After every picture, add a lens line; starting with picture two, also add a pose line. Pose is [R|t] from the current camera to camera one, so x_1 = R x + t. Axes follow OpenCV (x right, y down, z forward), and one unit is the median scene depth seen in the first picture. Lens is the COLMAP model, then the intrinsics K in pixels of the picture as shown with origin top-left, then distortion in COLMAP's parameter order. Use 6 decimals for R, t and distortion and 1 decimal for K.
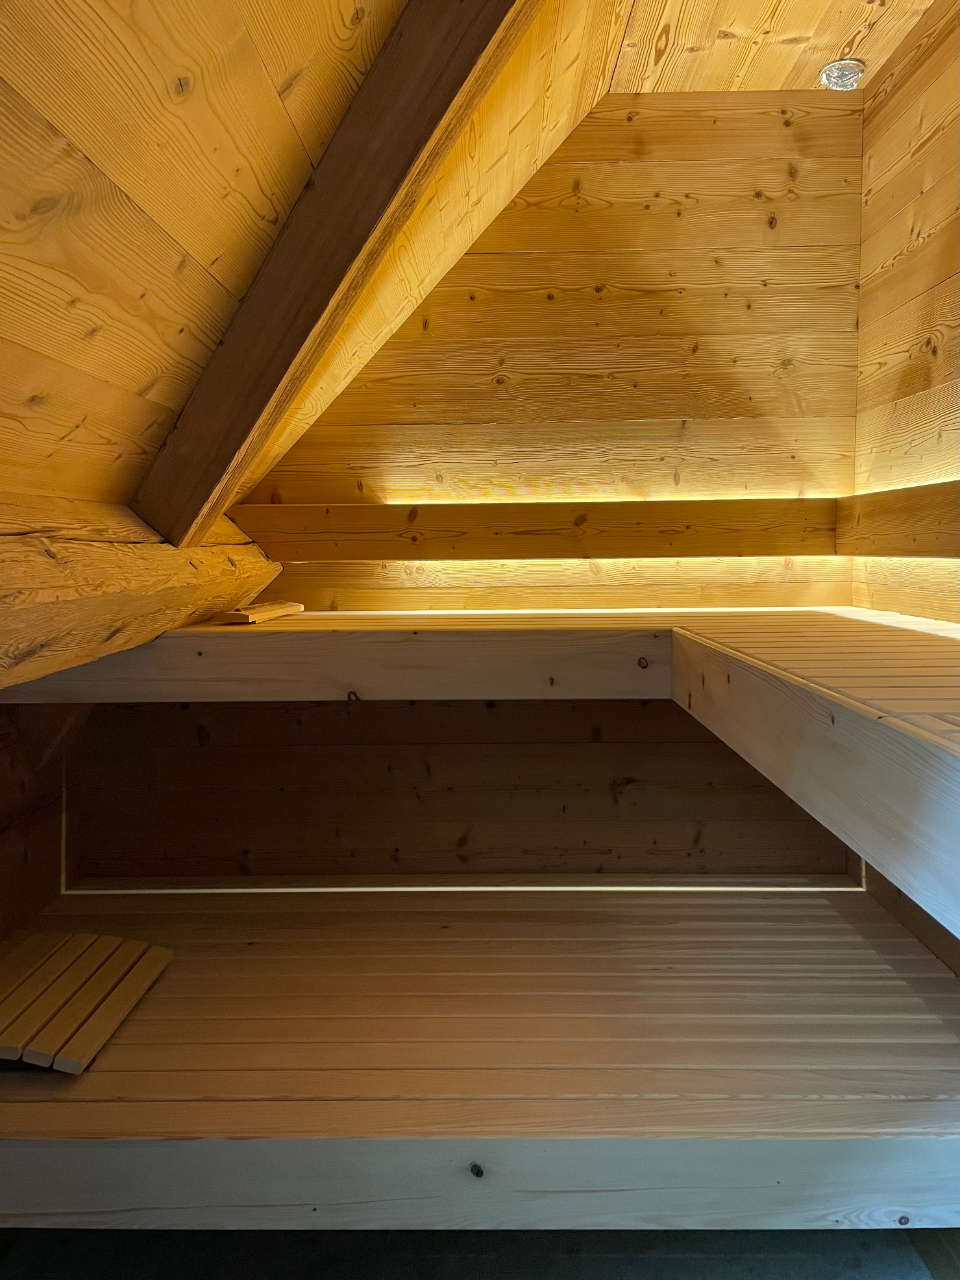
lens RADIAL K [[971.5, 0, 482.2], [0, 971.5, 634.4], [0, 0, 1]] dist [0.085125, -0.111310]
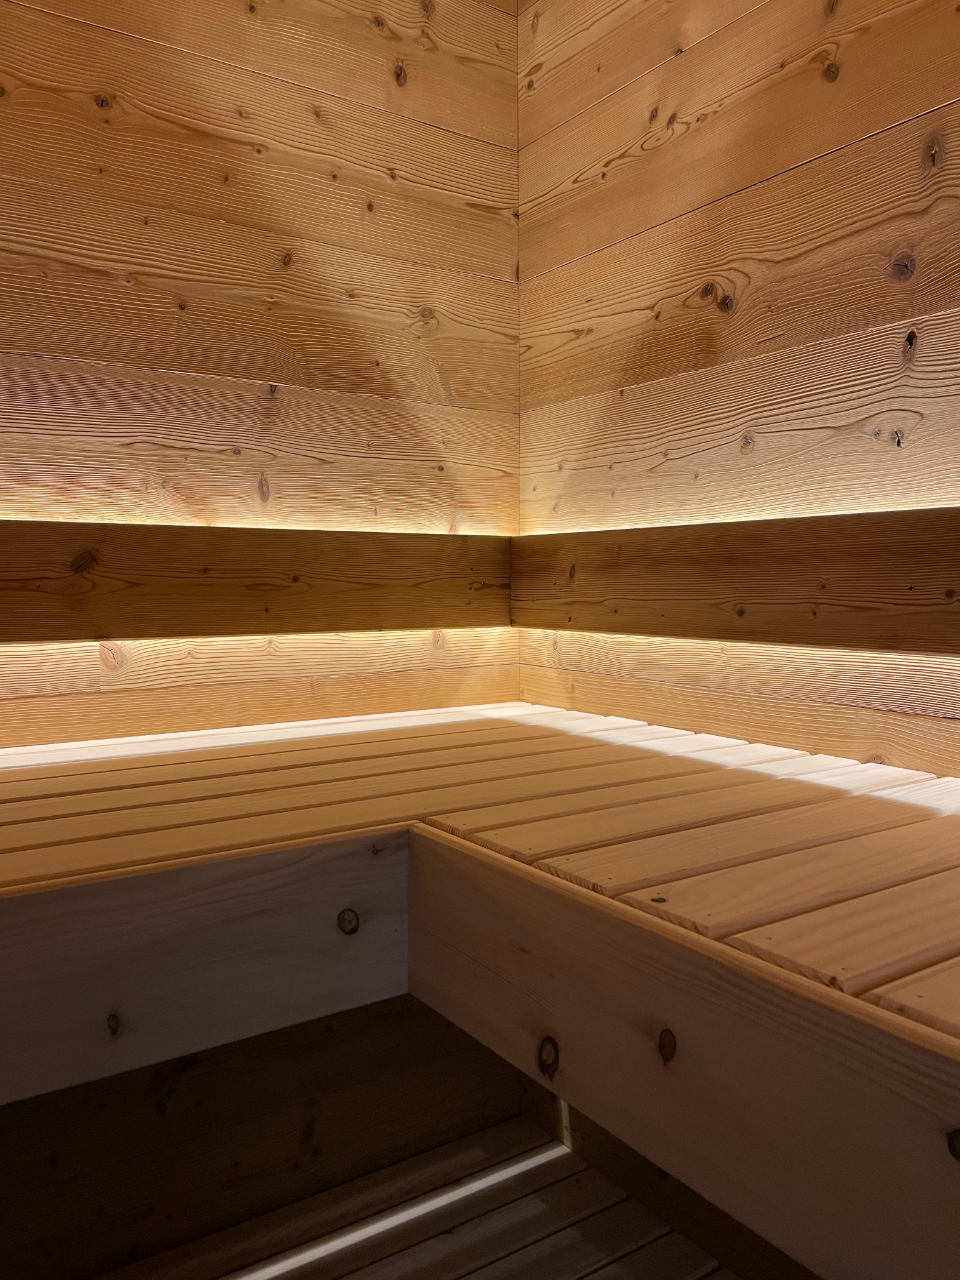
lens RADIAL K [[971.5, 0, 482.2], [0, 971.5, 634.4], [0, 0, 1]] dist [0.085125, -0.111310]
pose [[0.820477, -0.021196, 0.571286, -0.015691], [0.042239, 0.998829, -0.023604, -0.061484], [-0.570117, 0.043497, 0.820411, 0.493975]]
